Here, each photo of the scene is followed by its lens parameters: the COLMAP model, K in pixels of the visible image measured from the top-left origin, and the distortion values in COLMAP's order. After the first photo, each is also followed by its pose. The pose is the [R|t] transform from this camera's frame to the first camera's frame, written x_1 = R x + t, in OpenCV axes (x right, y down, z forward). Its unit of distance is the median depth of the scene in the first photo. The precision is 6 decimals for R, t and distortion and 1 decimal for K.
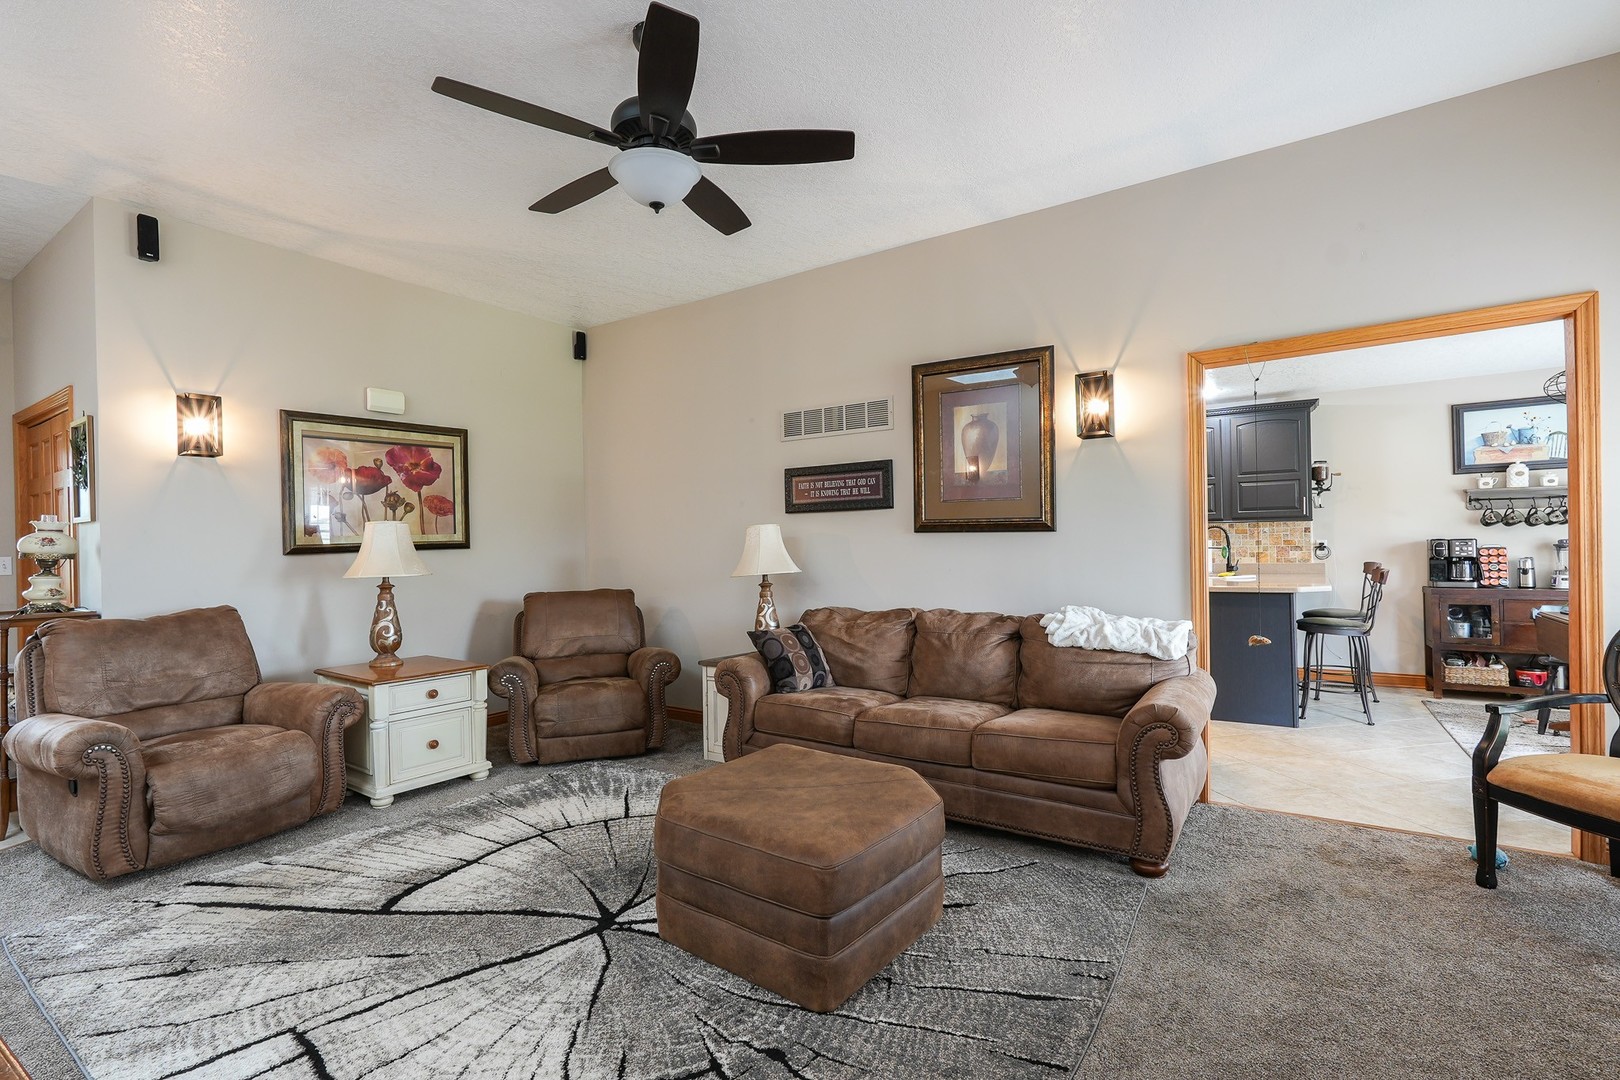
lens RADIAL K [[738.6, 0, 806.3], [0, 738.6, 540.0], [0, 0, 1]] dist [-0.022430, 0.012127]
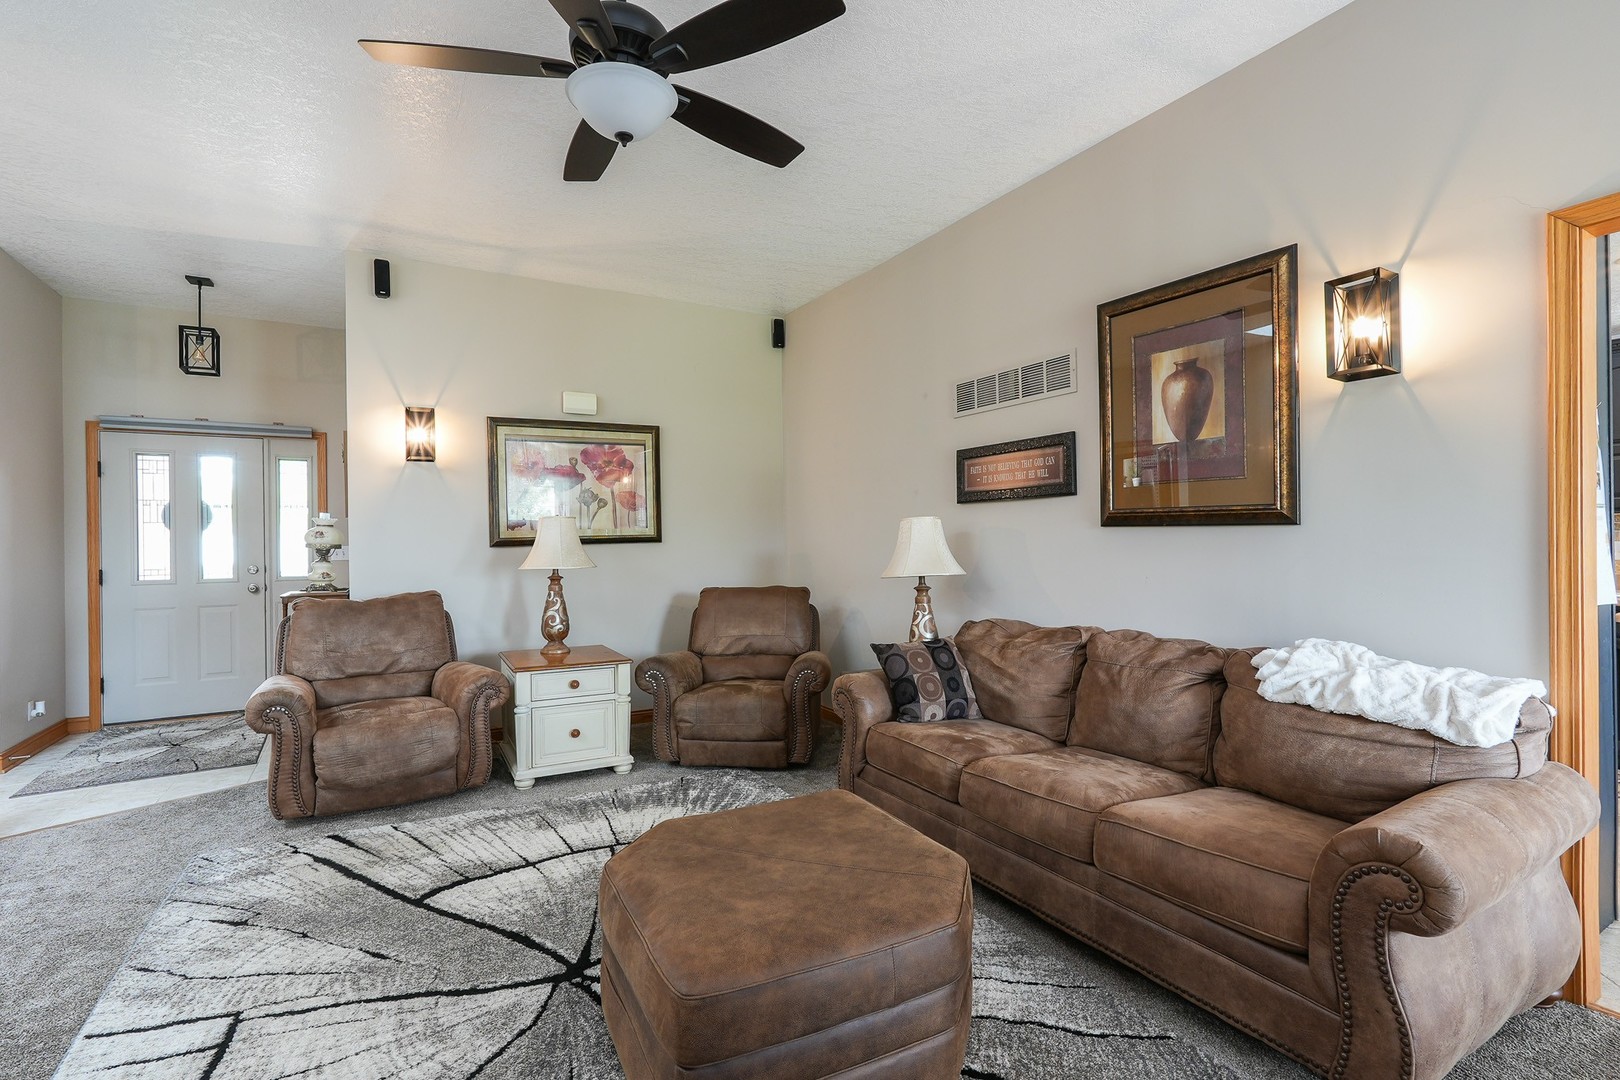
lens RADIAL K [[738.6, 0, 806.3], [0, 738.6, 540.0], [0, 0, 1]] dist [-0.022430, 0.012127]
pose [[0.901504, 0.007090, -0.432713, 0.237139], [-0.003116, 0.999946, 0.009893, -0.003223], [0.432760, -0.007570, 0.901477, 0.223976]]
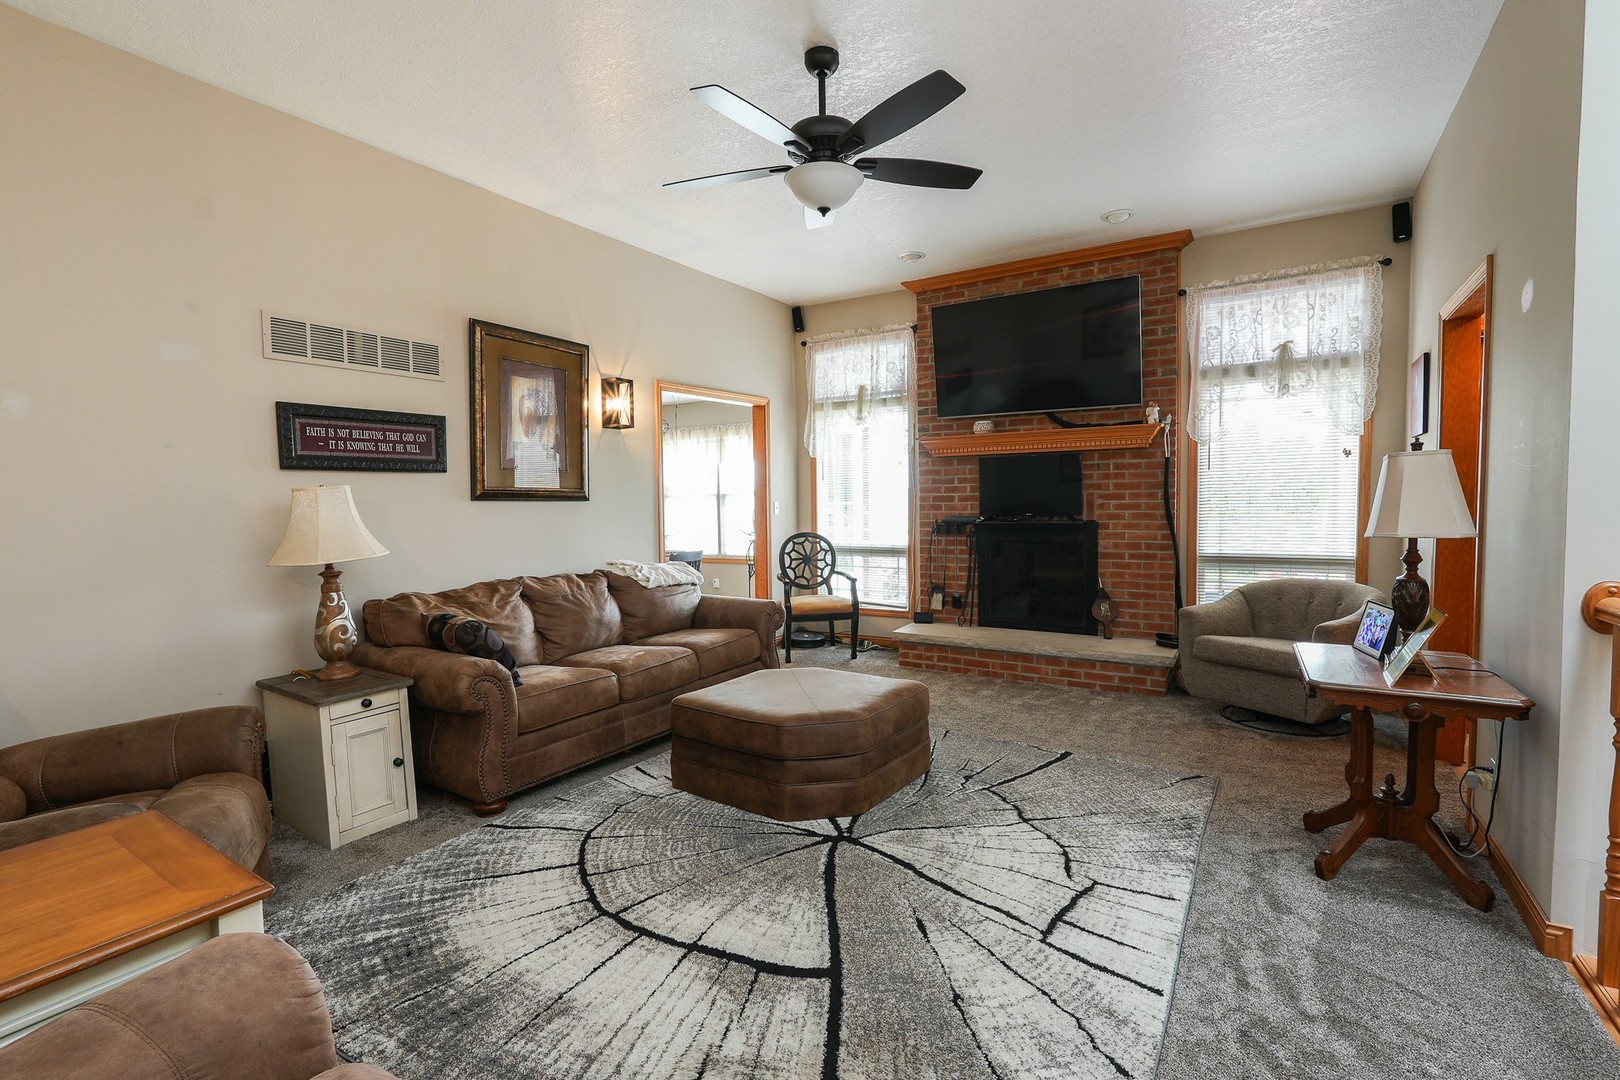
lens RADIAL K [[738.6, 0, 806.3], [0, 738.6, 540.0], [0, 0, 1]] dist [-0.022430, 0.012127]
pose [[-0.031338, -0.036121, 0.998856, -0.928044], [0.014471, 0.999226, 0.036589, 0.013857], [-0.999404, 0.015601, -0.030791, 0.723817]]
